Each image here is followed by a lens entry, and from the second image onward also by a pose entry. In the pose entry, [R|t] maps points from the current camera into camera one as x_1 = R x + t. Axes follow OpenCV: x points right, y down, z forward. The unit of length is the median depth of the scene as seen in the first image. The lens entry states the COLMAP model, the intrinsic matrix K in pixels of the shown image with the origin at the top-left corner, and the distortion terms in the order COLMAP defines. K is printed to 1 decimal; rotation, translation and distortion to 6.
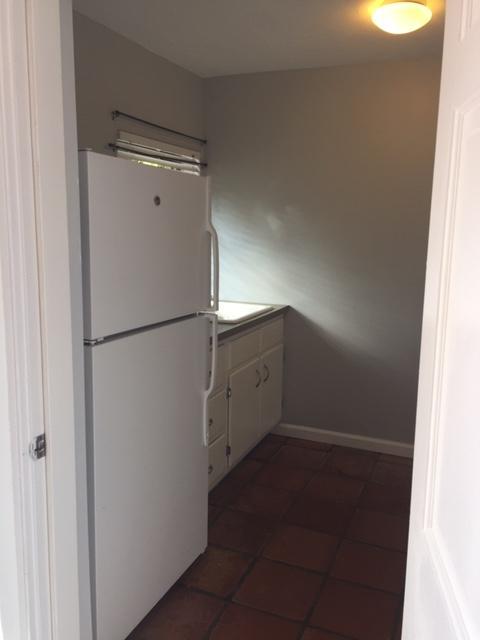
lens RADIAL K [[545.1, 0, 241.0], [0, 545.1, 315.5], [0, 0, 1]] dist [0.038898, -0.039047]
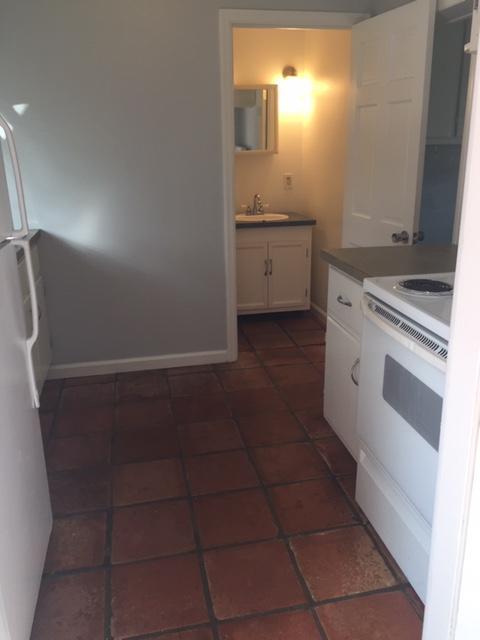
lens RADIAL K [[545.1, 0, 240.0], [0, 545.1, 319.9], [0, 0, 1]] dist [0.038898, -0.039047]
pose [[0.818122, -0.205239, 0.537172, -0.158971], [0.125805, 0.975391, 0.181068, 0.004133], [-0.561115, -0.080556, 0.823809, 0.129755]]
